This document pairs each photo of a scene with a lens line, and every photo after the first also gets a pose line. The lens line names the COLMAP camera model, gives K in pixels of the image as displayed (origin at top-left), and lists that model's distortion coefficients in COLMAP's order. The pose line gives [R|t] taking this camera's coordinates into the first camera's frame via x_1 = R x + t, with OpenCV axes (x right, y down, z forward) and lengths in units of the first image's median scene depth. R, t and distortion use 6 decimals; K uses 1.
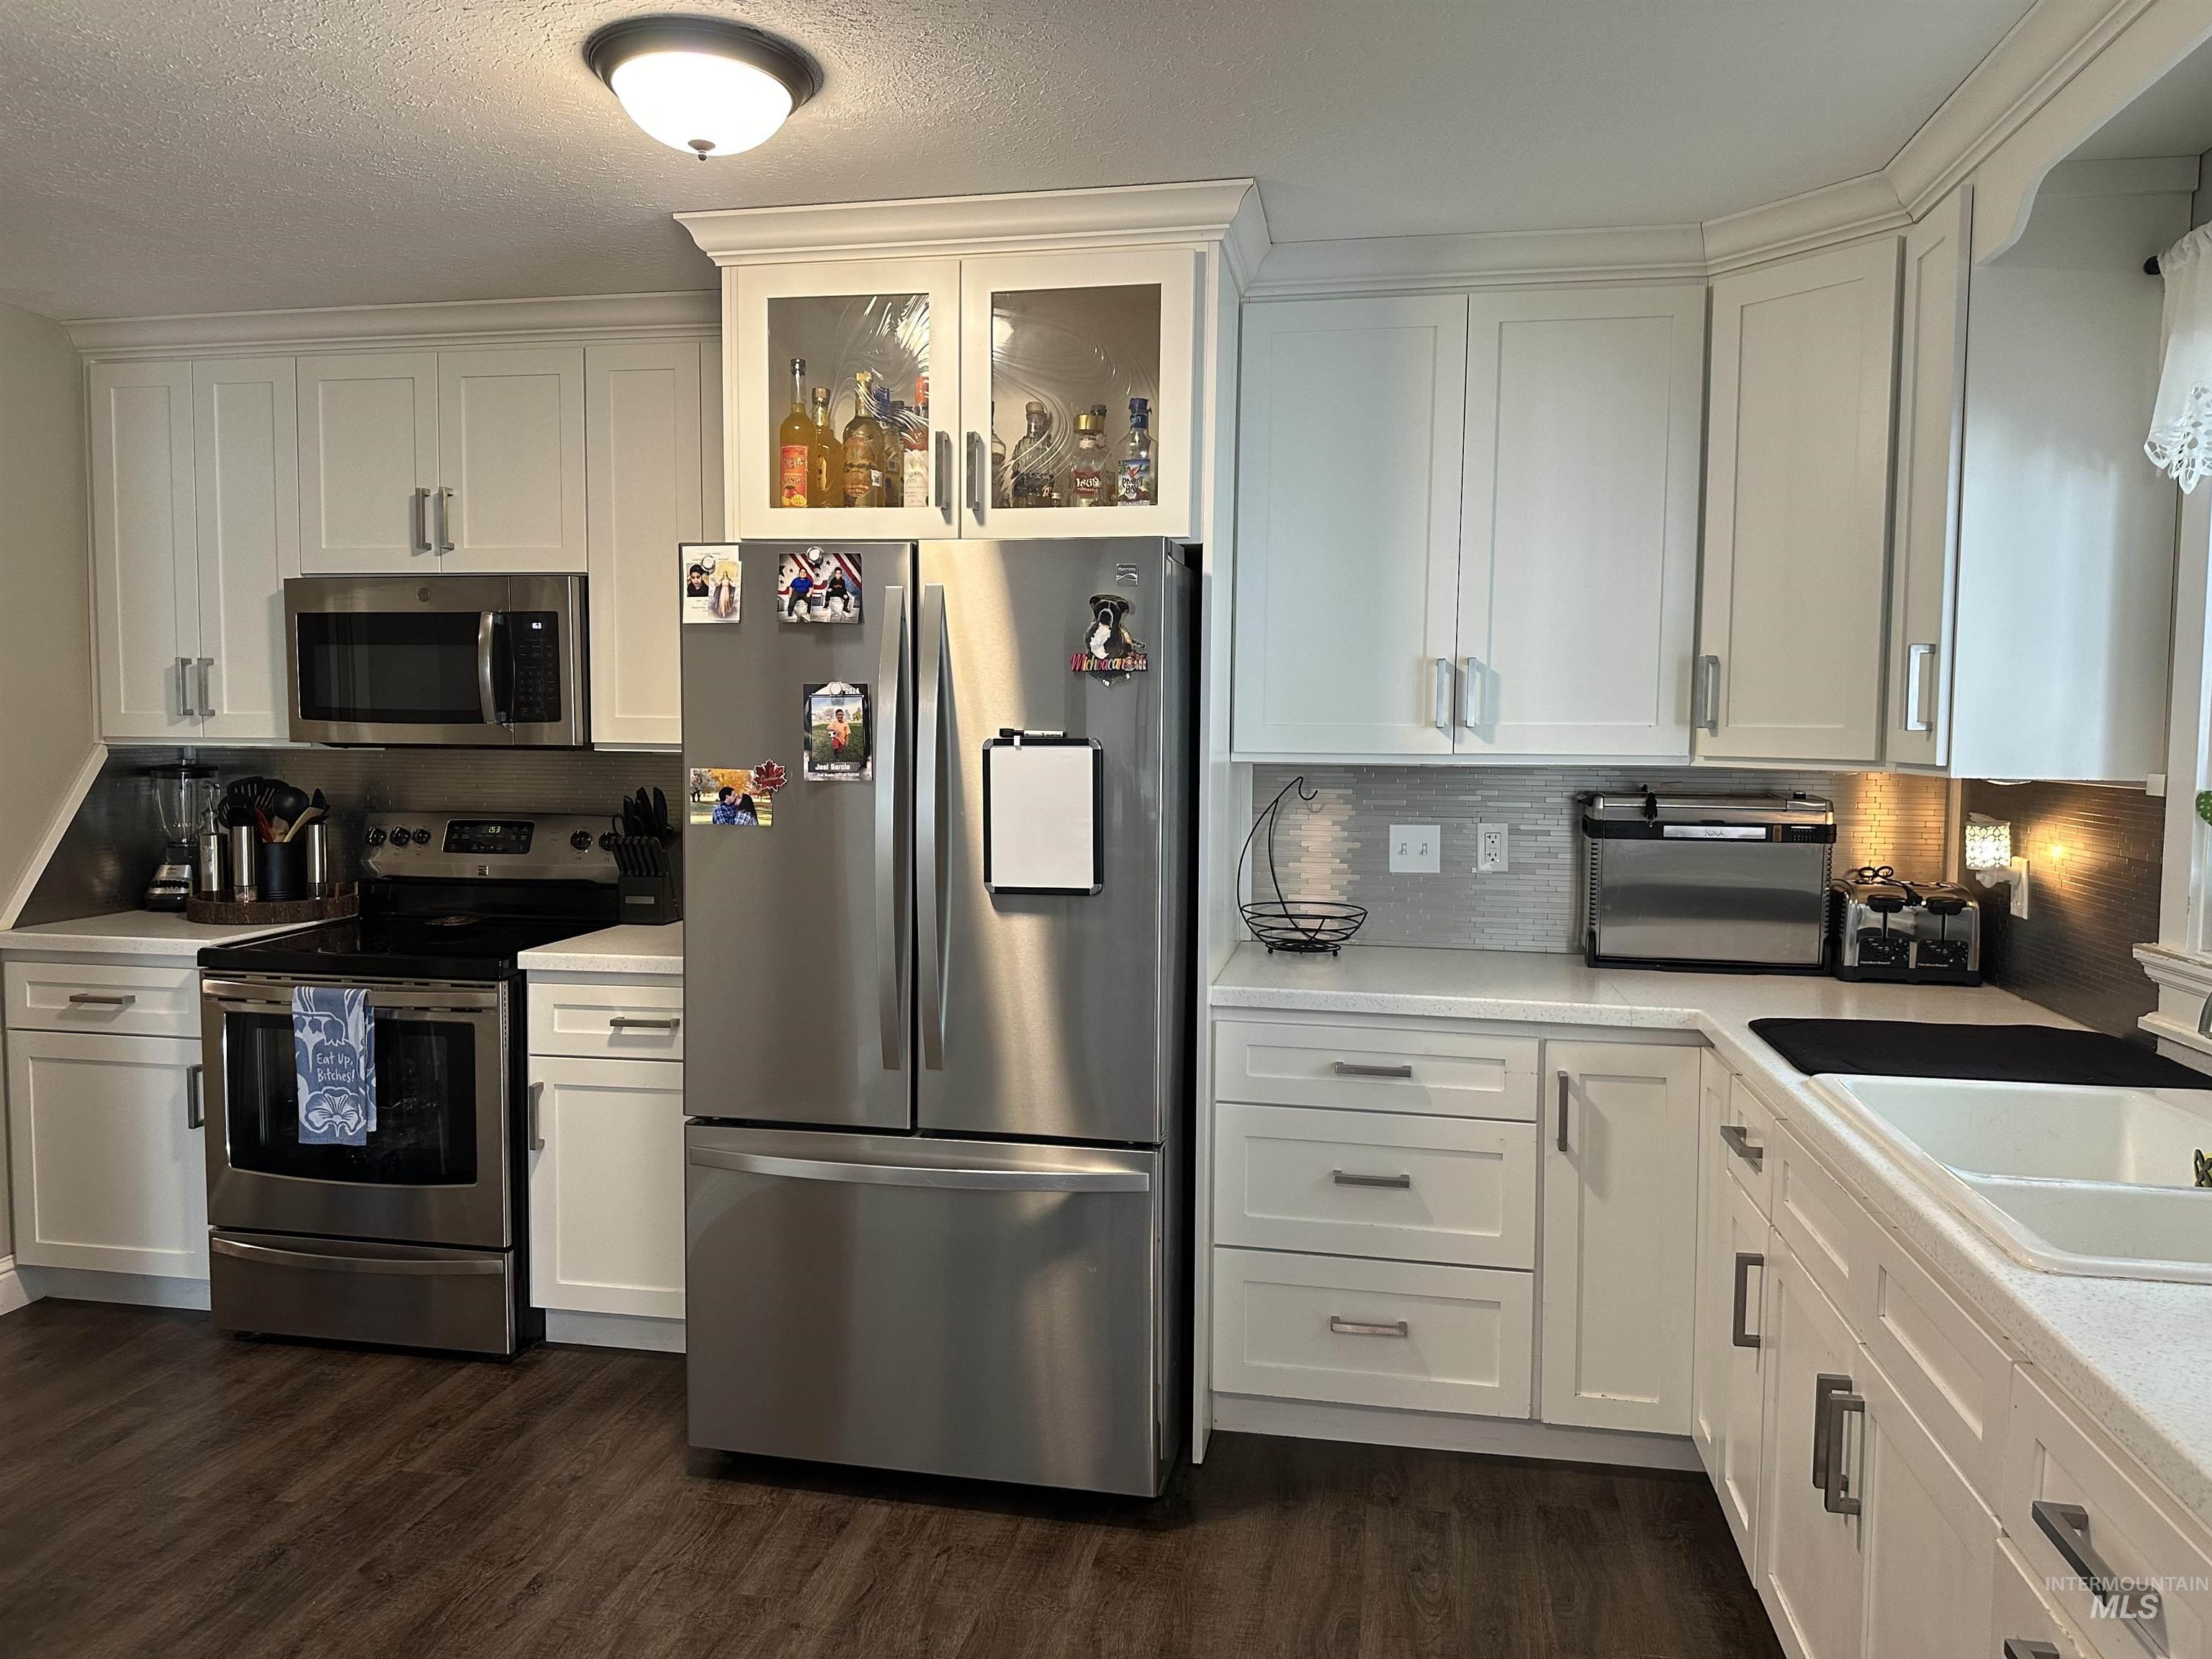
lens RADIAL K [[1546.6, 0, 1092.0], [0, 1546.6, 810.2], [0, 0, 1]] dist [0.040975, -0.045830]
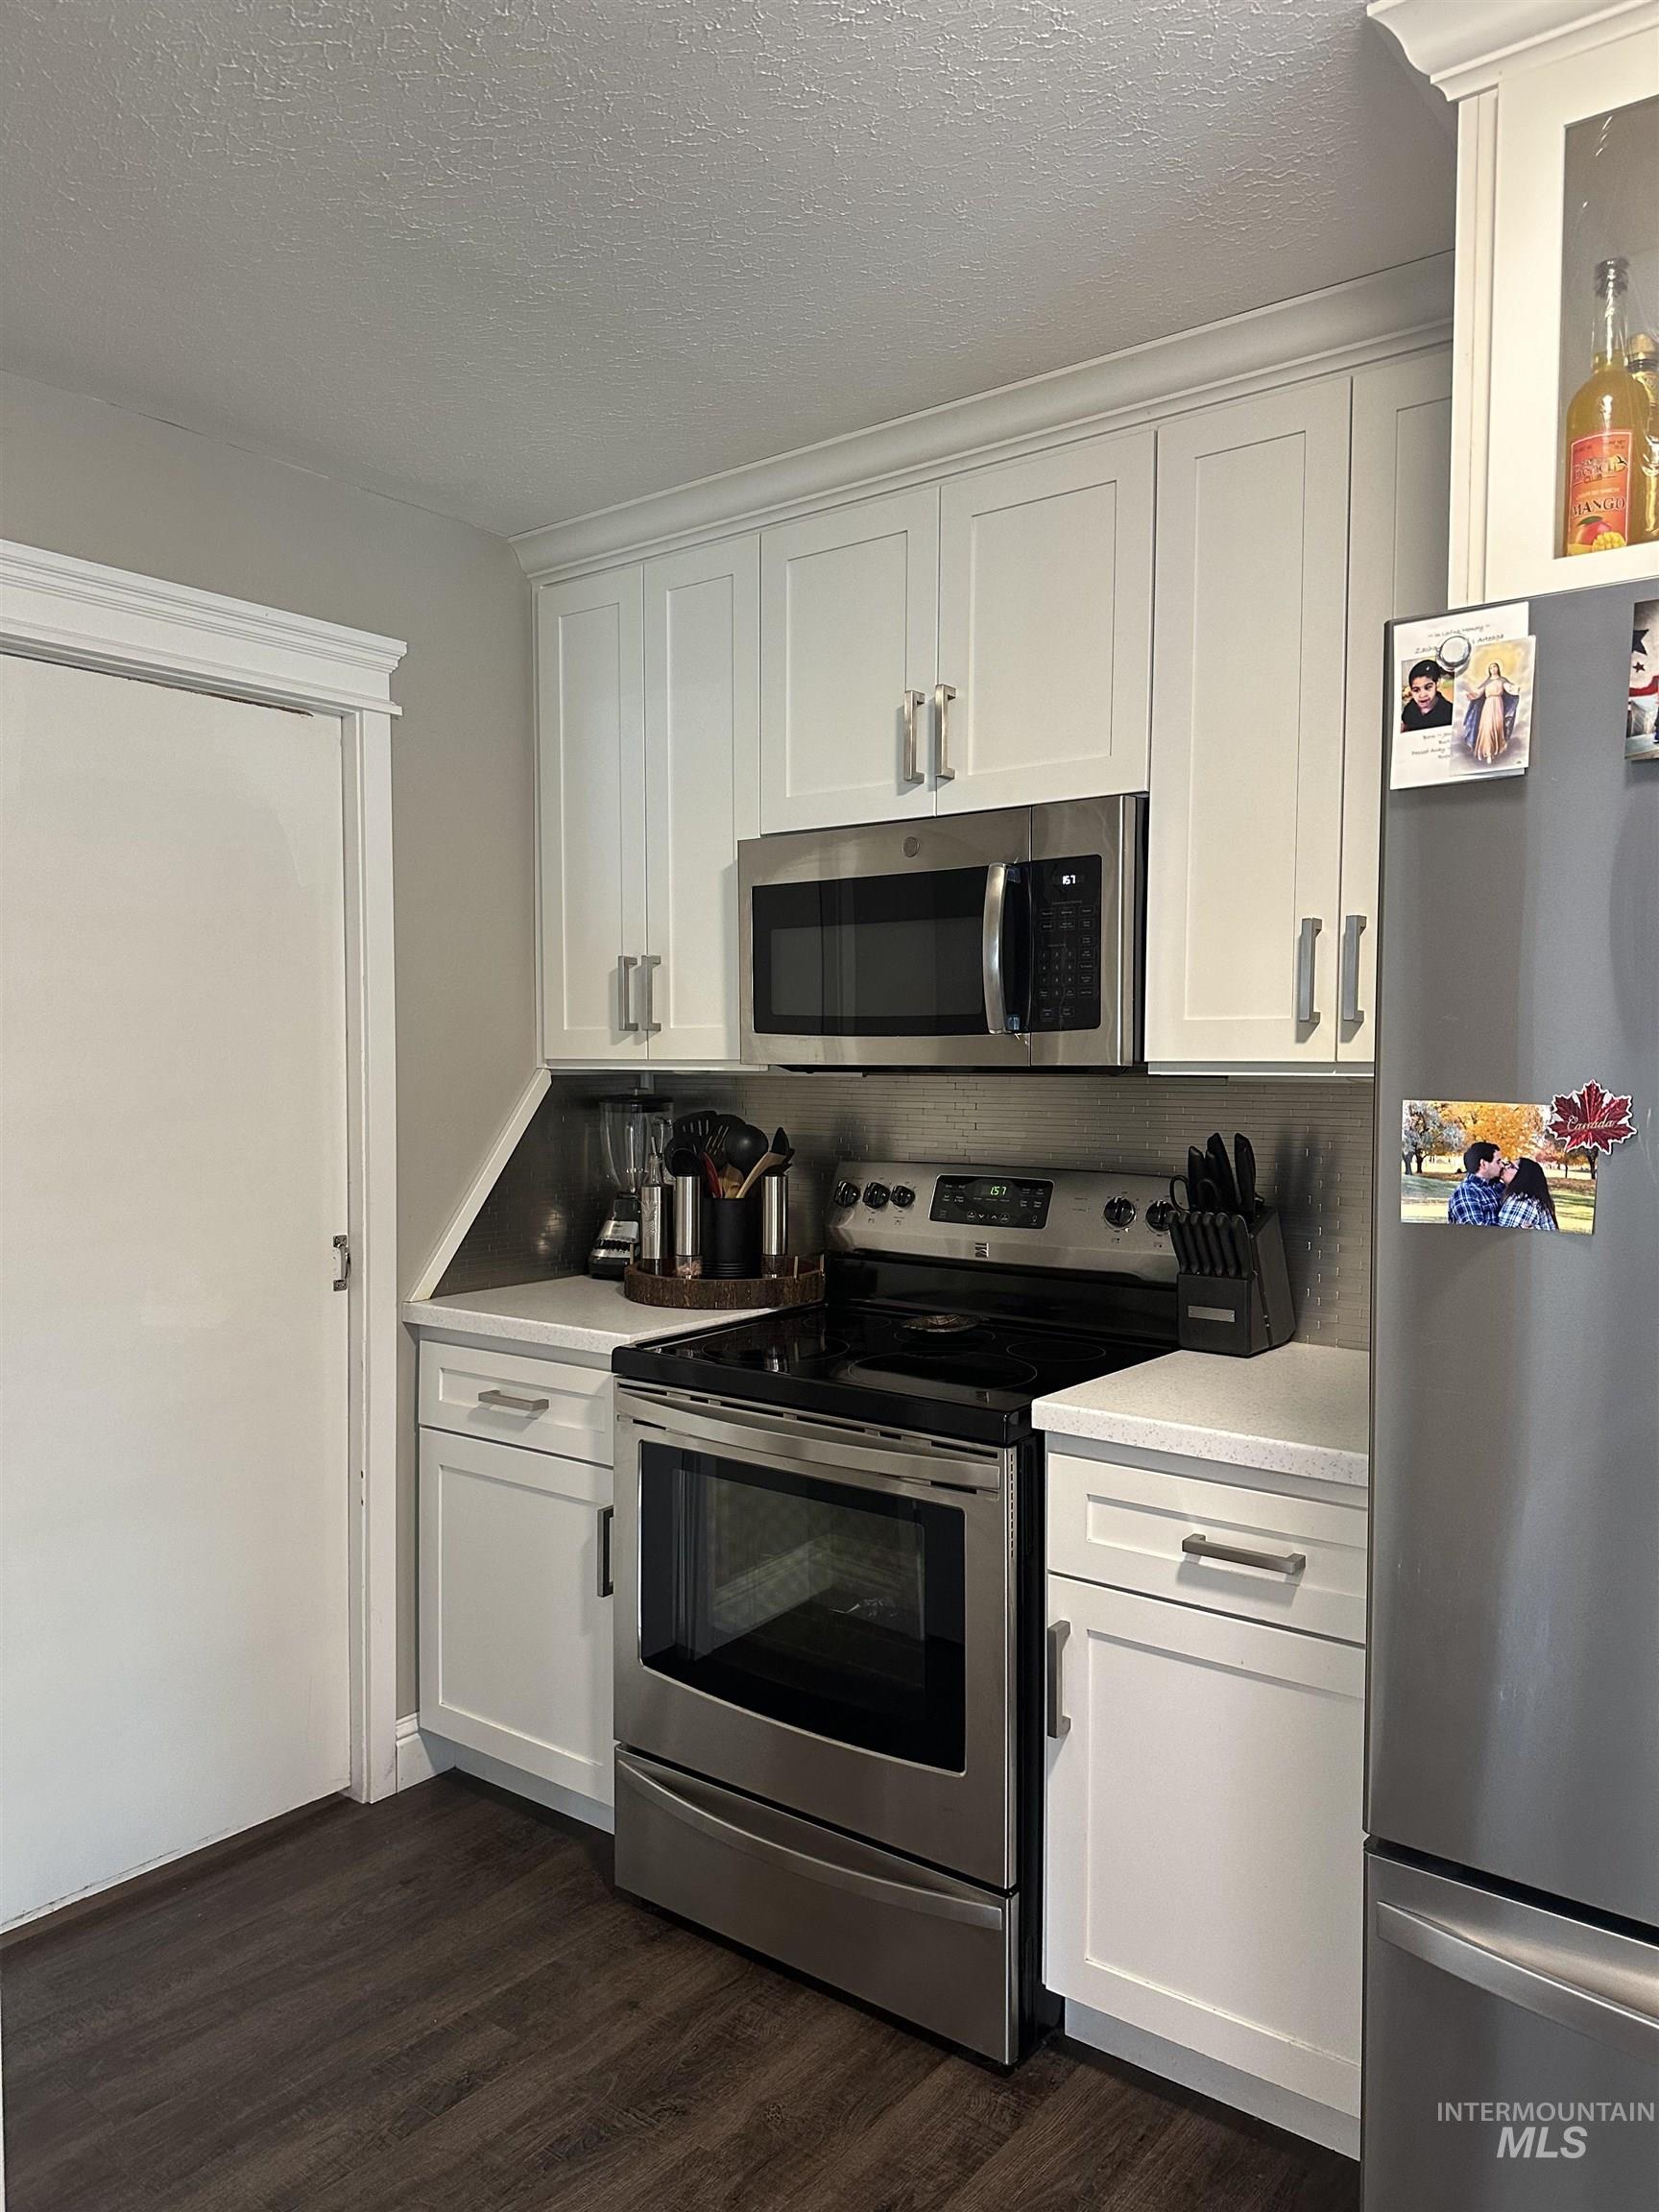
lens RADIAL K [[1546.6, 0, 810.6], [0, 1546.6, 1115.0], [0, 0, 1]] dist [0.040975, -0.045830]
pose [[0.883790, 0.012412, -0.467719, -0.154476], [-0.023469, 0.999566, -0.017822, -0.007891], [0.467295, 0.026728, 0.883697, 0.396677]]
